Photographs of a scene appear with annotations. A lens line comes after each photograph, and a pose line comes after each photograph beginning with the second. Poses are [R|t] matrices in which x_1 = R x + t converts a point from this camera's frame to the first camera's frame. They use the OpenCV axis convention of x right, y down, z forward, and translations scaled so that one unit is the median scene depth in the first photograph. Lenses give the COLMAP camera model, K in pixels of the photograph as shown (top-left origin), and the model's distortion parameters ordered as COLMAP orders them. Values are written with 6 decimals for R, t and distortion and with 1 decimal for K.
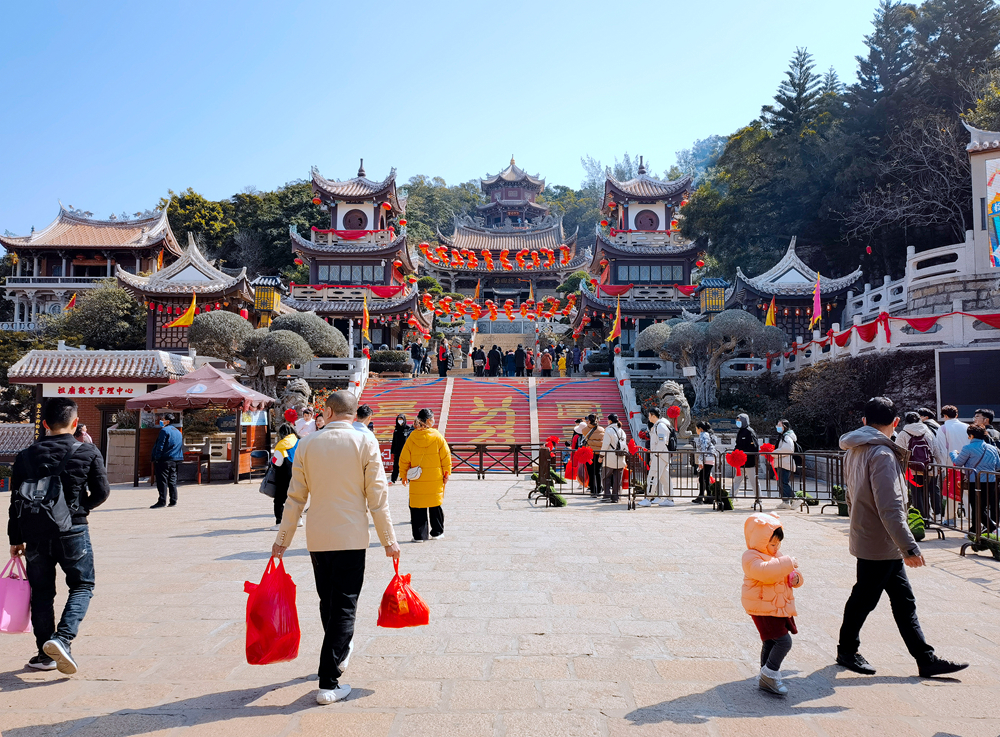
lens RADIAL K [[682.1, 0, 500.0], [0, 682.1, 368.5], [0, 0, 1]] dist [-0.003225, -0.000785]
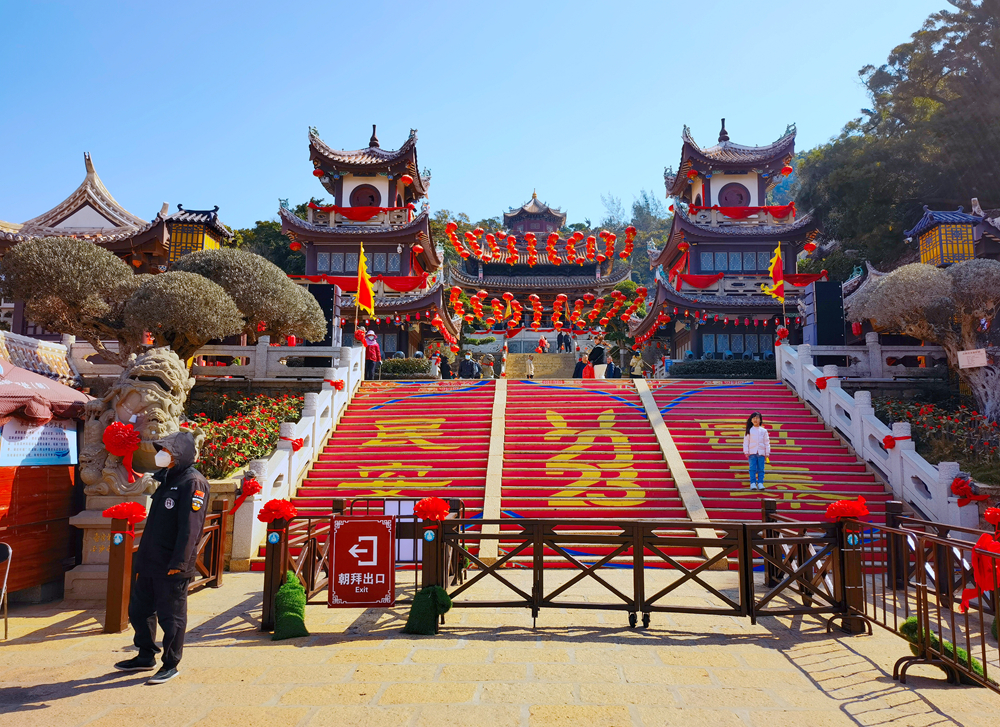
lens RADIAL K [[642.6, 0, 500.0], [0, 642.6, 363.5], [0, 0, 1]] dist [0.009168, 0.001311]
pose [[0.999631, -0.002206, -0.027083, -0.036378], [0.000582, 0.998208, -0.059832, 0.020367], [0.027166, 0.059794, 0.997841, 0.275025]]
